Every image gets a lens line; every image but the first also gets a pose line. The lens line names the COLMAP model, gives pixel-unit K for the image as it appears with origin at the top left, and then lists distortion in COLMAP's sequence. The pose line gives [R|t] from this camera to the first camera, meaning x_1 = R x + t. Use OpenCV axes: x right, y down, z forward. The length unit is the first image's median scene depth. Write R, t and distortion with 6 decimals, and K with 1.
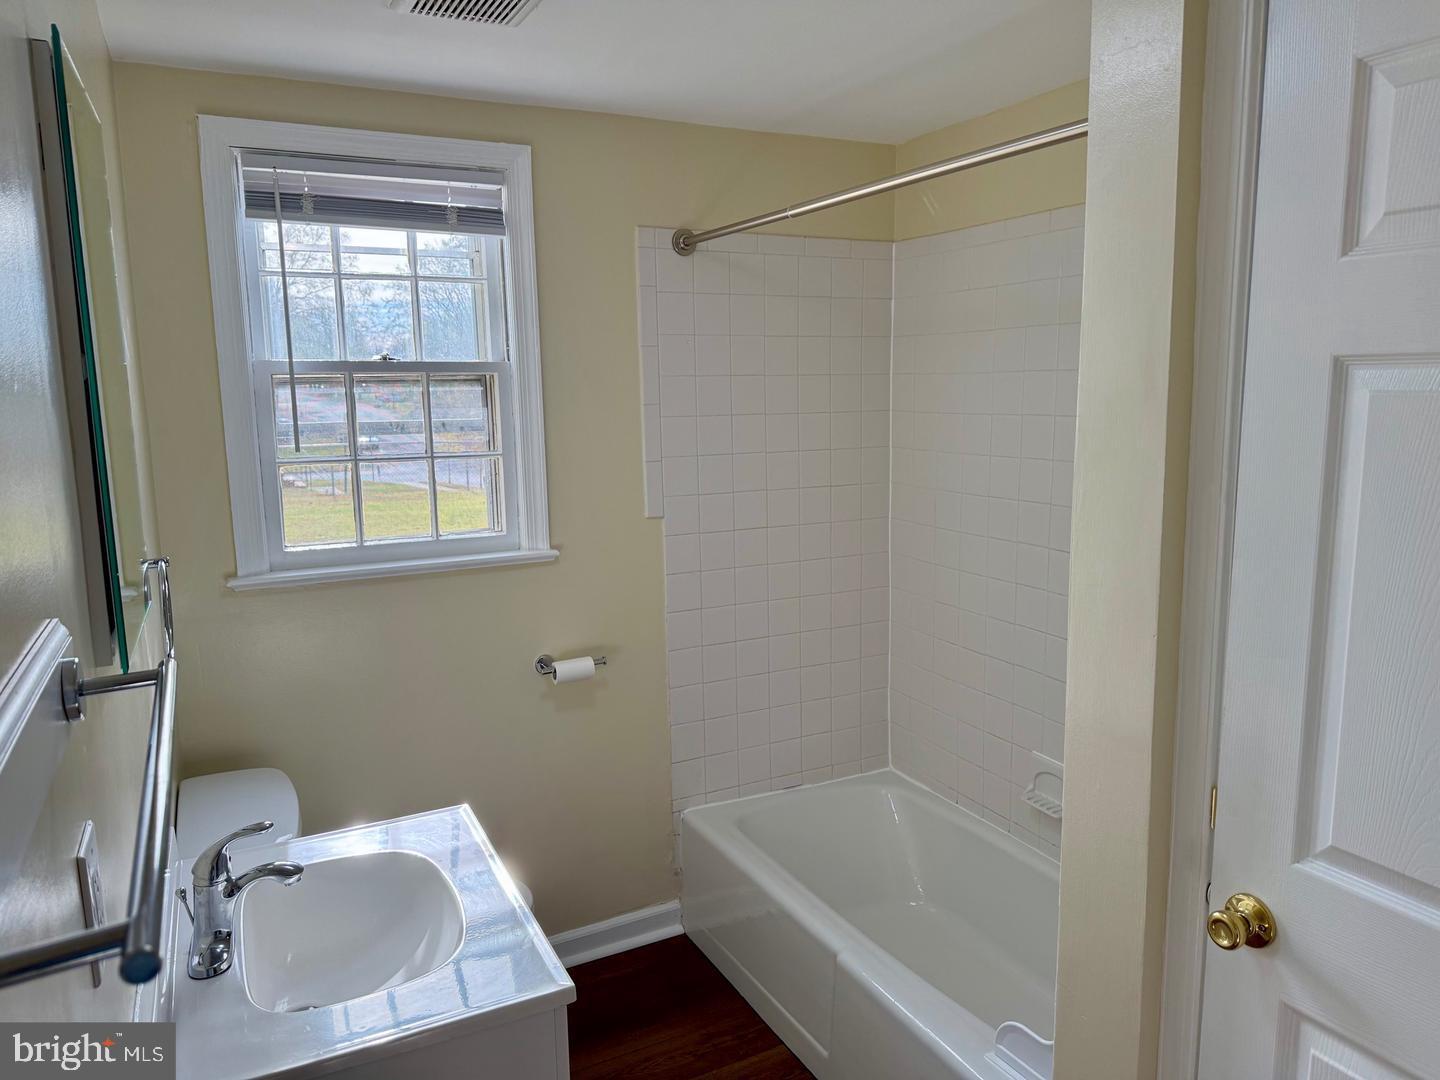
lens RADIAL K [[994.9, 0, 720.0], [0, 994.9, 540.0], [0, 0, 1]] dist [0.131648, -0.276701]
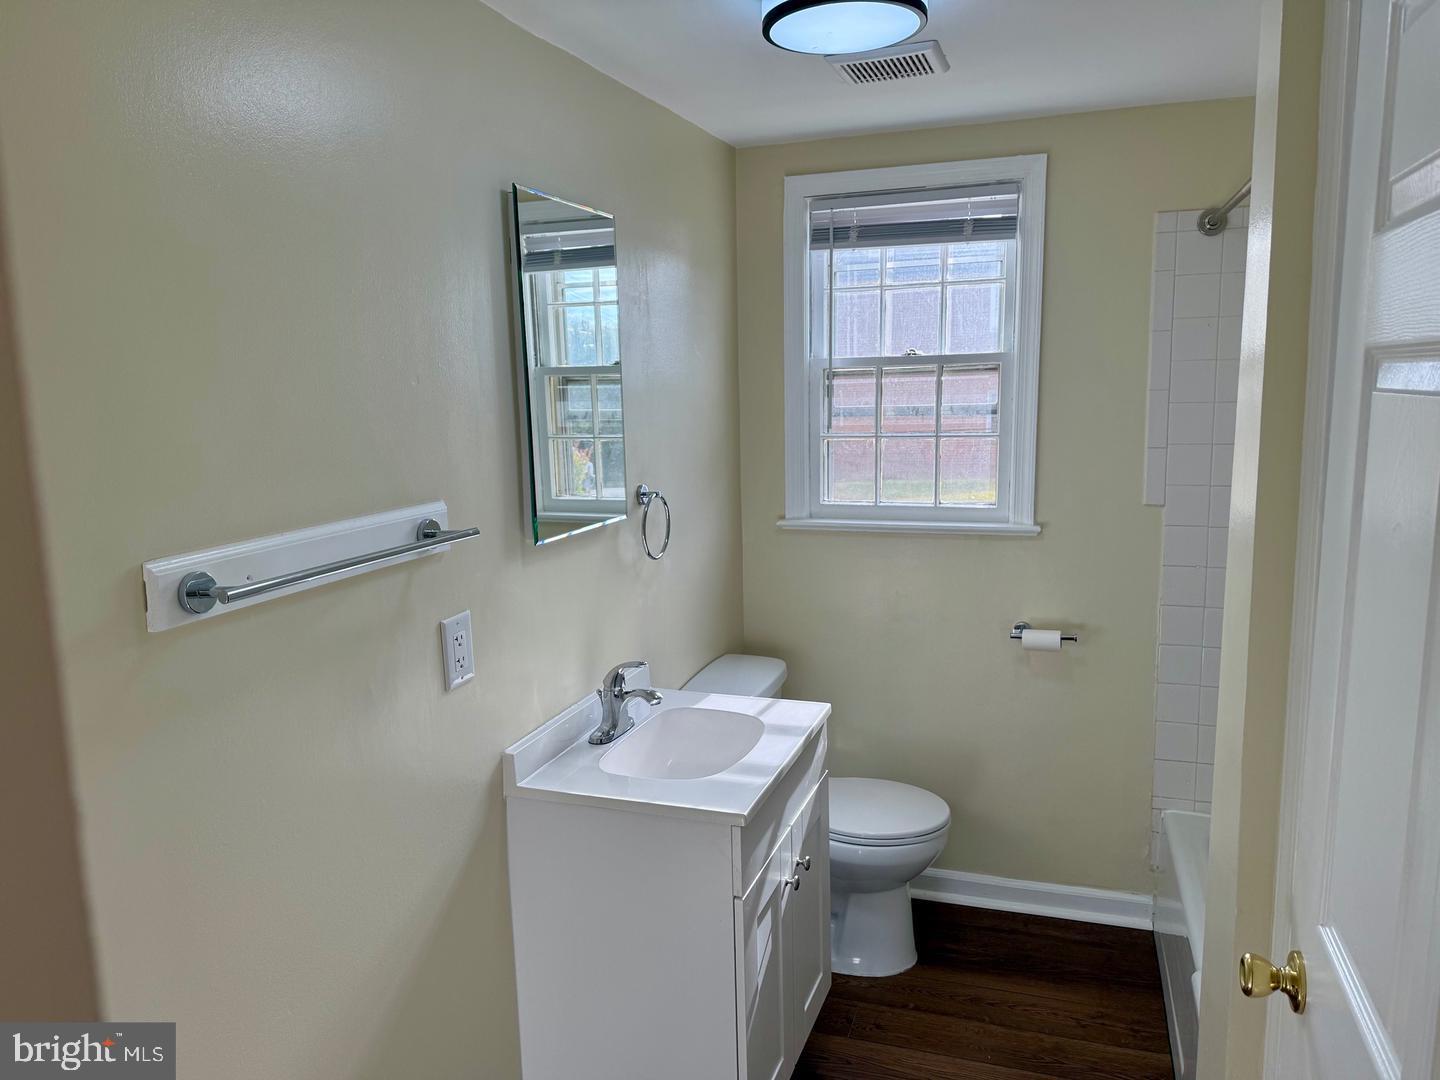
lens RADIAL K [[994.9, 0, 720.0], [0, 994.9, 540.0], [0, 0, 1]] dist [0.131648, -0.276701]
pose [[0.688915, 0.113288, -0.715934, 0.395811], [-0.100153, 0.993114, 0.060775, -0.007403], [0.717889, 0.029834, 0.695518, 0.002196]]
